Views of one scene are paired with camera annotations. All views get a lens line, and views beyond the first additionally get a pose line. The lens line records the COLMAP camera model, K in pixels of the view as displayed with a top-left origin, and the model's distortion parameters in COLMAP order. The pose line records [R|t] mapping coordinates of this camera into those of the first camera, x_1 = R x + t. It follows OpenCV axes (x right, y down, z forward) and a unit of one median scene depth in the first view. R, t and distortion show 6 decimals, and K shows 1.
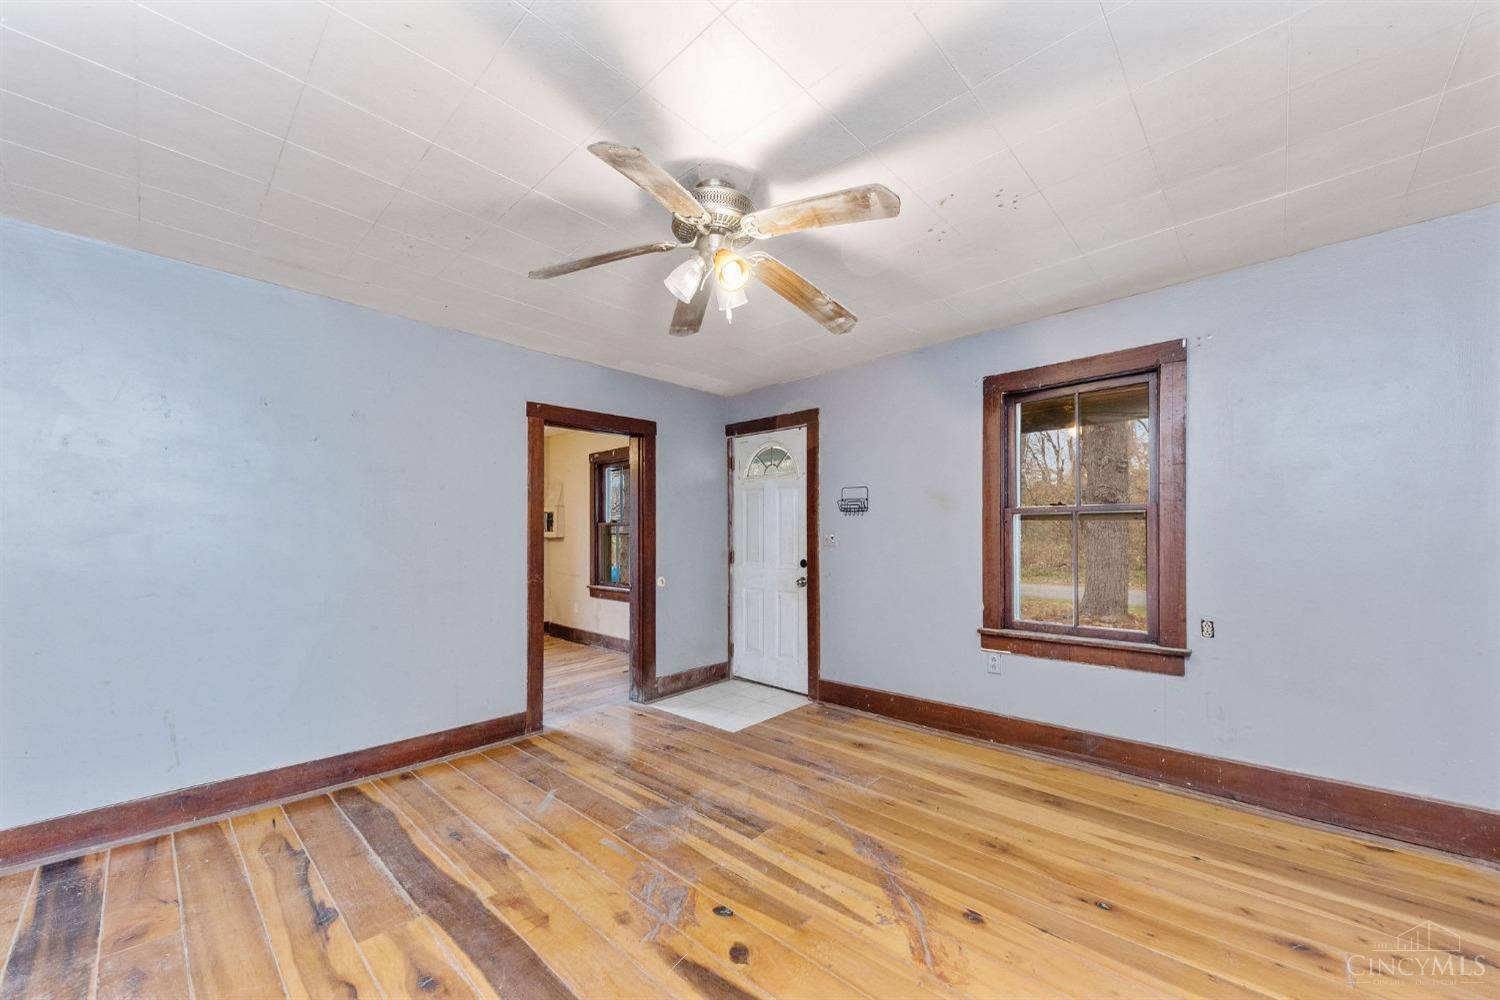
lens RADIAL K [[560.0, 0, 743.5], [0, 560.0, 535.7], [0, 0, 1]] dist [-0.000620, -0.000392]
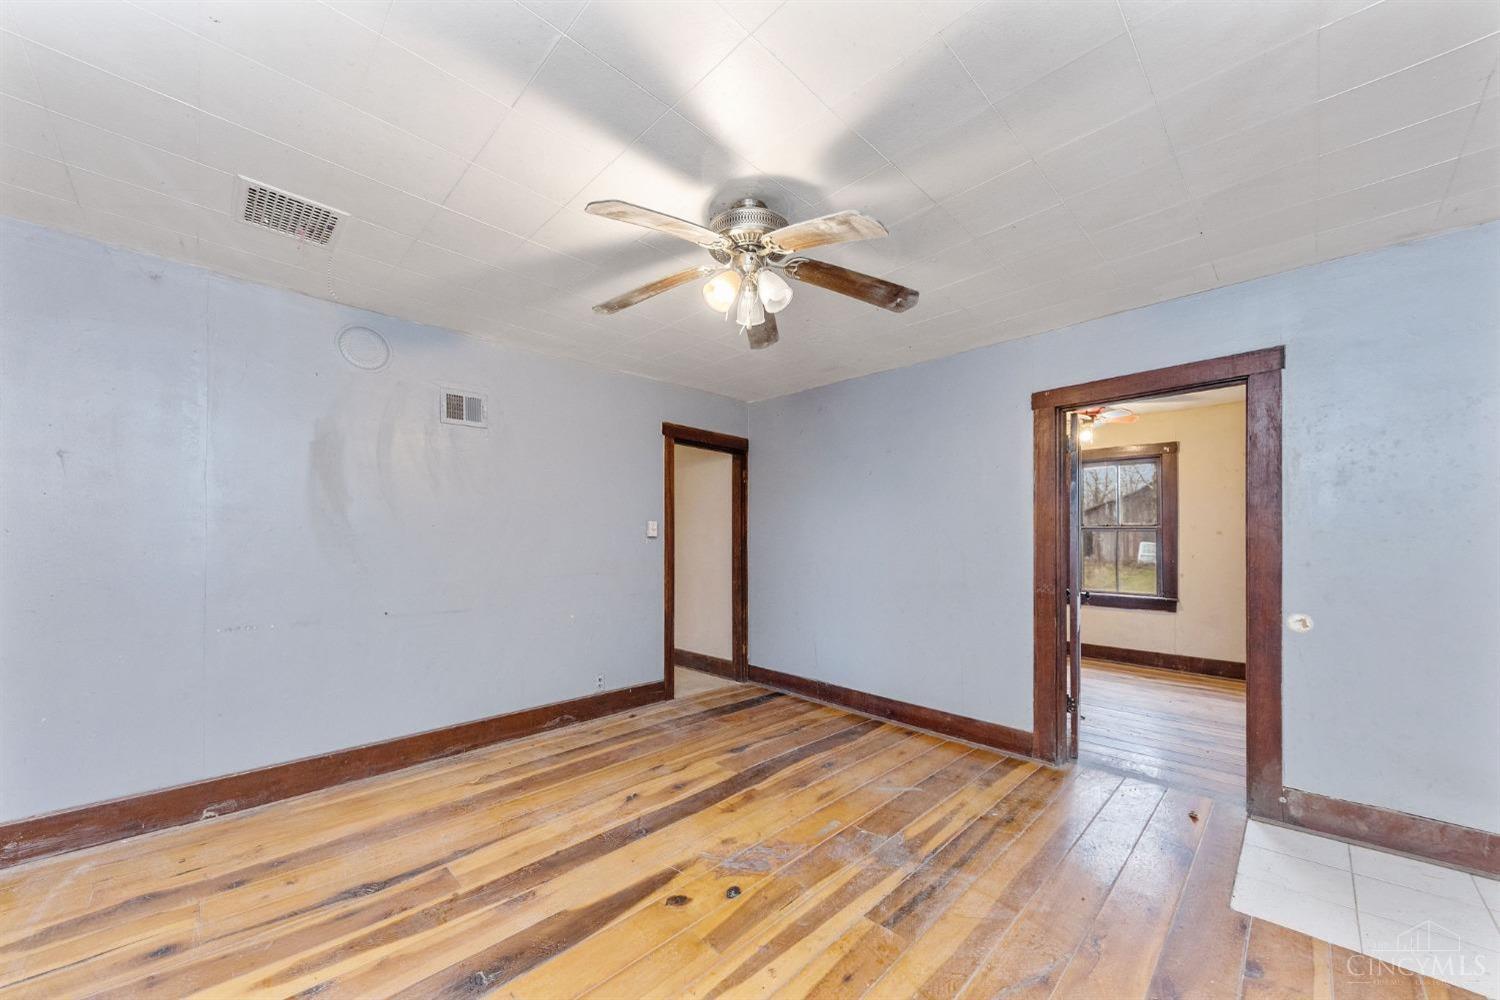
lens RADIAL K [[560.0, 0, 743.5], [0, 560.0, 535.7], [0, 0, 1]] dist [-0.000620, -0.000392]
pose [[-0.042524, -0.005444, -0.999081, 0.716452], [-0.004731, 0.999975, -0.005247, -0.001659], [0.999084, 0.004504, -0.042549, 0.737093]]
